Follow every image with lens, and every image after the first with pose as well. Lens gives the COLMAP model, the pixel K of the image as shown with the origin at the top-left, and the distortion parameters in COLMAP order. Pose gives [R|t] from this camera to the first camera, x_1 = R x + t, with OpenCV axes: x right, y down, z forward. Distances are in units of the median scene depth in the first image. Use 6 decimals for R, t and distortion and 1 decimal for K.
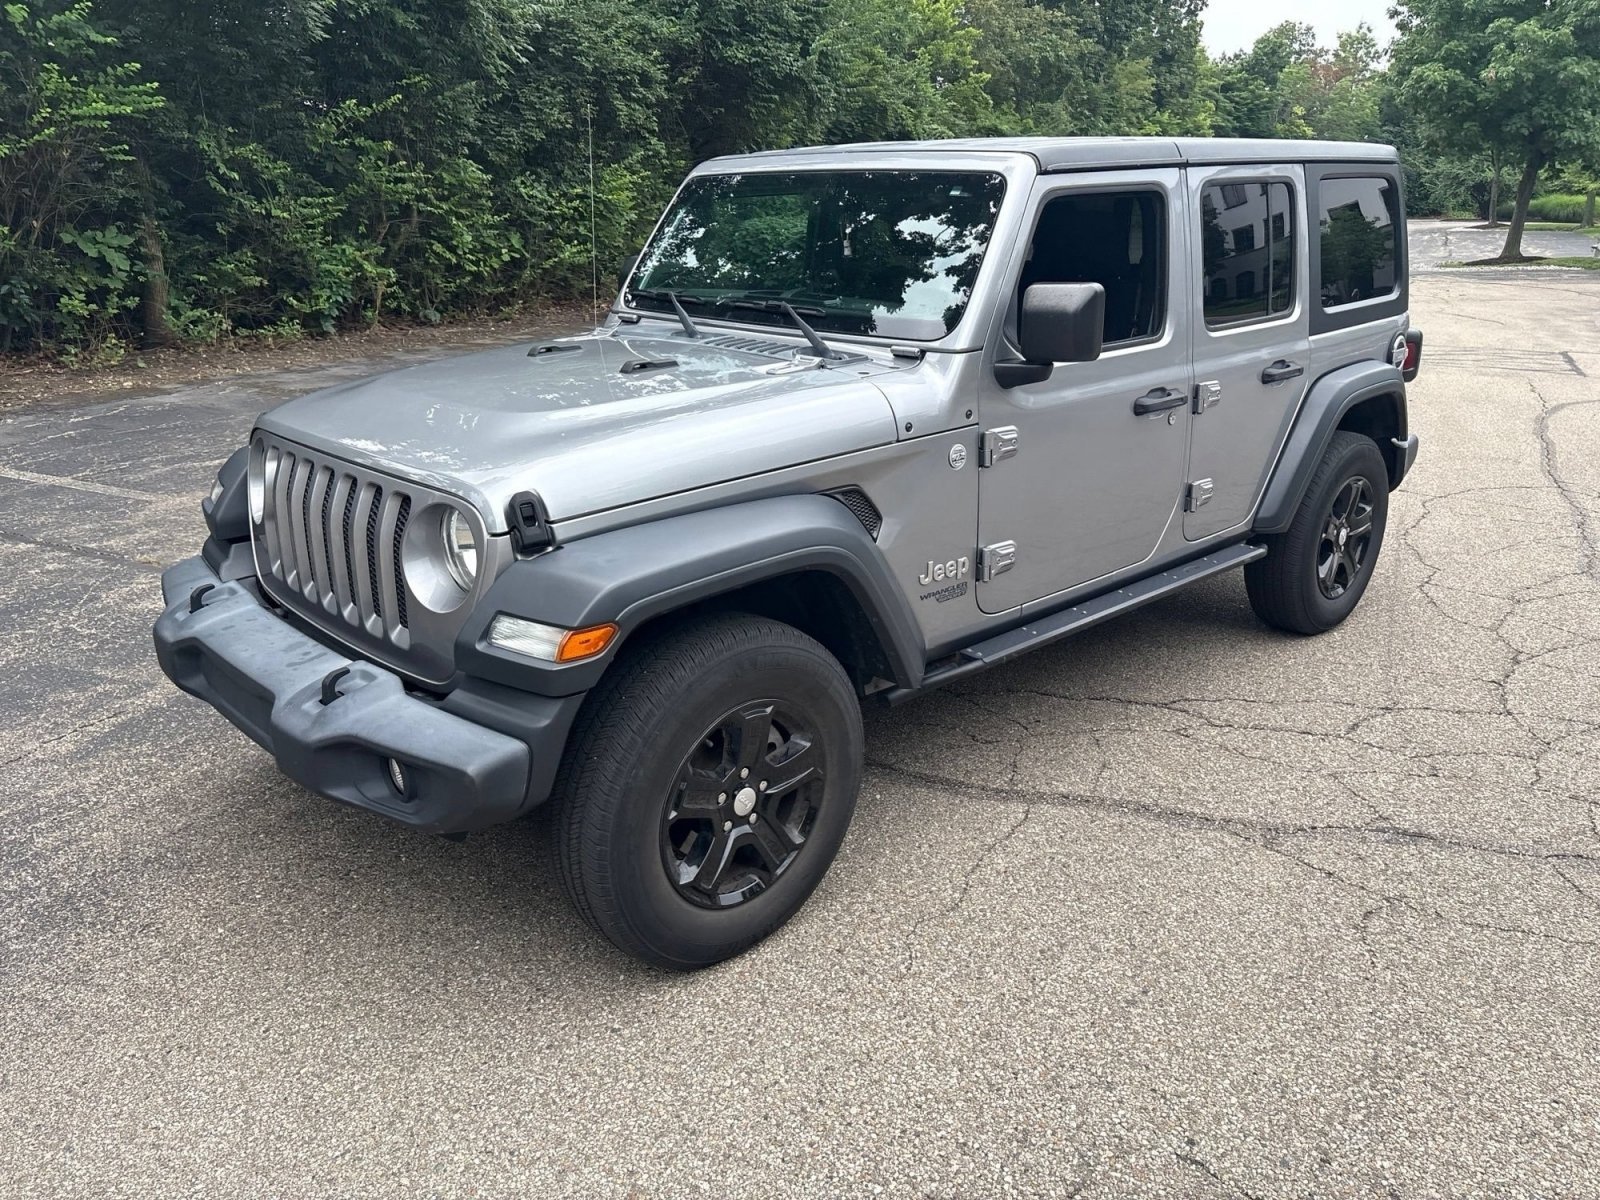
lens RADIAL K [[1205.1, 0, 810.9], [0, 1205.1, 581.6], [0, 0, 1]] dist [0.058283, -0.055986]
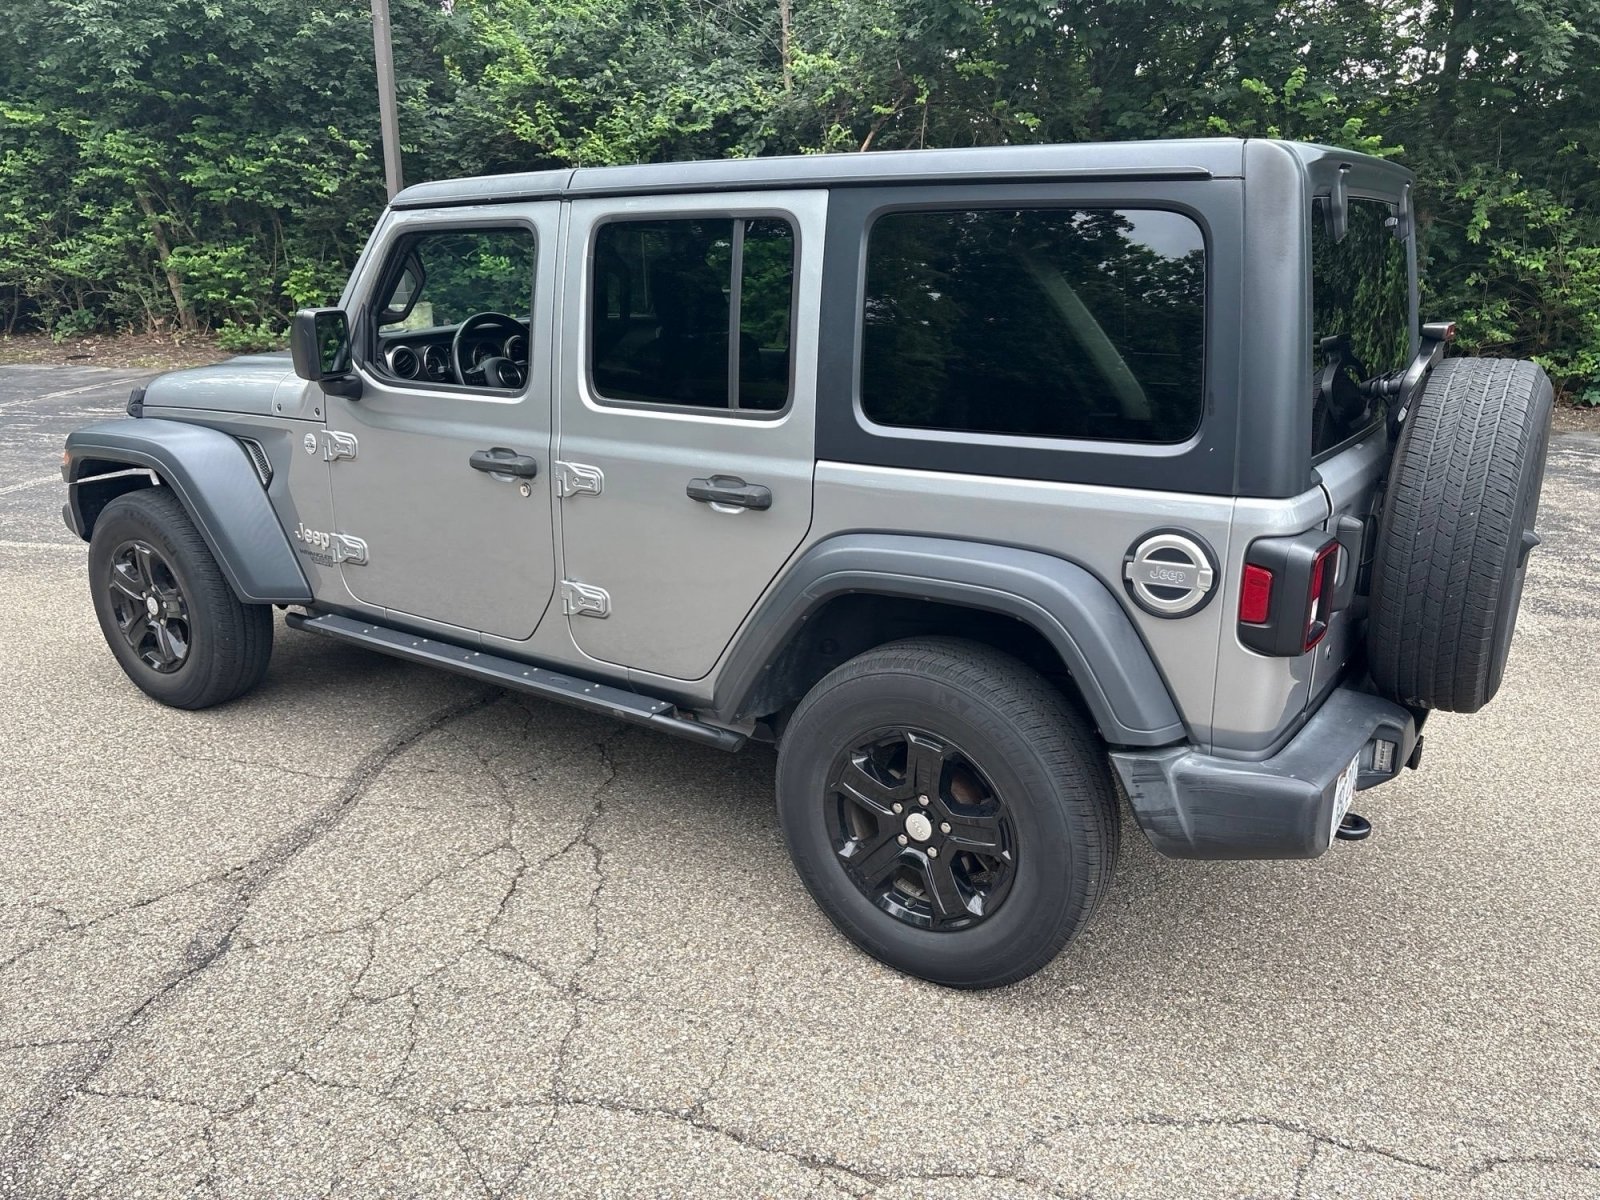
lens RADIAL K [[1202.4, 0, 805.1], [0, 1202.4, 606.6], [0, 0, 1]] dist [0.069984, -0.072945]
pose [[0.226292, 0.288446, -0.930371, 0.974040], [-0.308557, 0.927187, 0.212410, -0.251648], [0.923897, 0.239006, 0.298816, 0.789433]]
